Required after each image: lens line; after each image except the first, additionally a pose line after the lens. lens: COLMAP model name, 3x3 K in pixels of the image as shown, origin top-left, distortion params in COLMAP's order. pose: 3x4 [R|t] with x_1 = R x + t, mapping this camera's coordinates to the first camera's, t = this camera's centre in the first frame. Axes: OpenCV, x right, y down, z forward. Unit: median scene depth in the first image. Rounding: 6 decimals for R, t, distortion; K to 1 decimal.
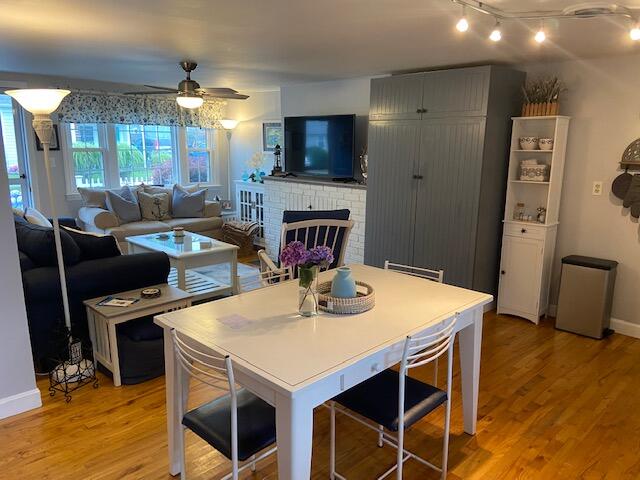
lens RADIAL K [[480.5, 0, 314.7], [0, 480.5, 241.6], [0, 0, 1]] dist [0.101122, -0.128425]
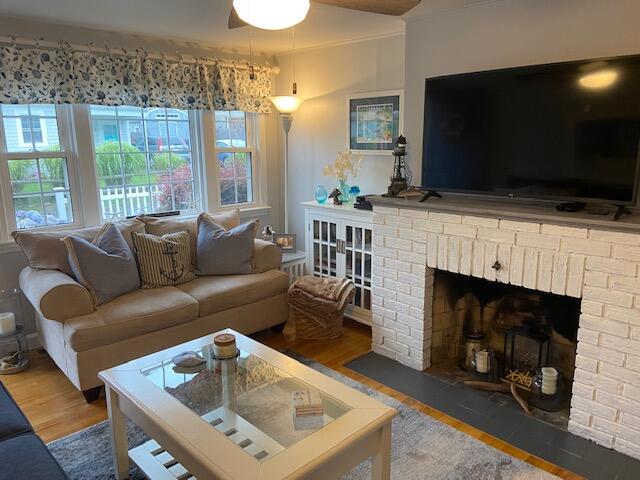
lens RADIAL K [[480.5, 0, 314.7], [0, 480.5, 241.6], [0, 0, 1]] dist [0.101122, -0.128425]
pose [[0.999724, -0.021271, -0.009970, -0.154905], [0.021362, 0.999730, 0.009152, -0.089138], [0.009773, -0.009362, 0.999908, 0.454480]]
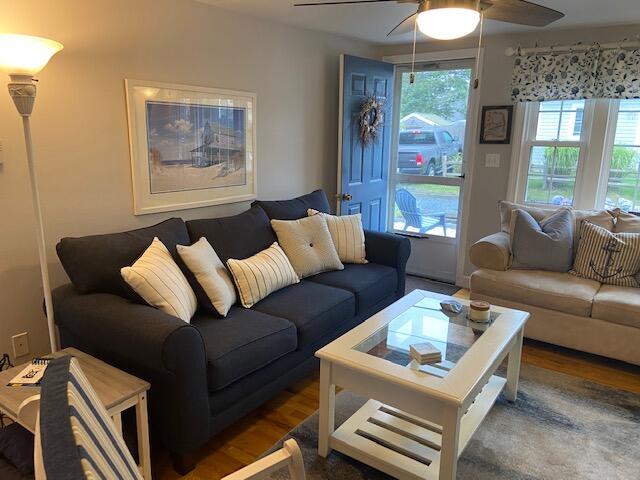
lens RADIAL K [[480.5, 0, 314.7], [0, 480.5, 241.6], [0, 0, 1]] dist [0.101122, -0.128425]
pose [[0.179951, 0.213161, -0.960302, 0.108907], [-0.214317, 0.961282, 0.173218, -0.105748], [0.960045, 0.174638, 0.218668, 0.566711]]
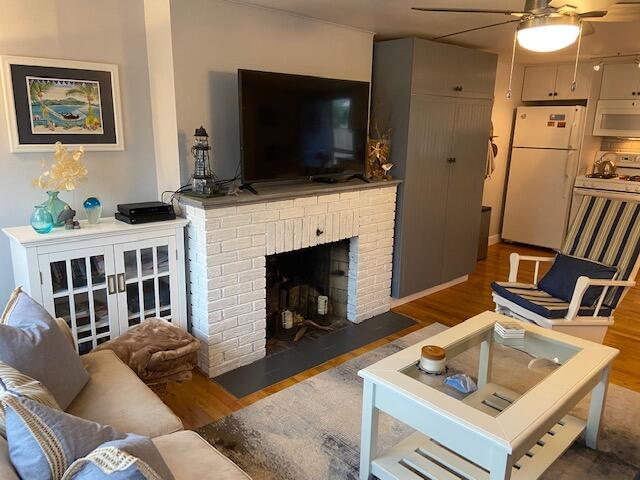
lens RADIAL K [[480.5, 0, 314.7], [0, 480.5, 241.6], [0, 0, 1]] dist [0.101122, -0.128425]
pose [[0.034016, -0.248829, 0.967950, -0.504383], [0.189240, 0.952593, 0.238231, -0.175148], [-0.981341, 0.175071, 0.079492, 0.824144]]
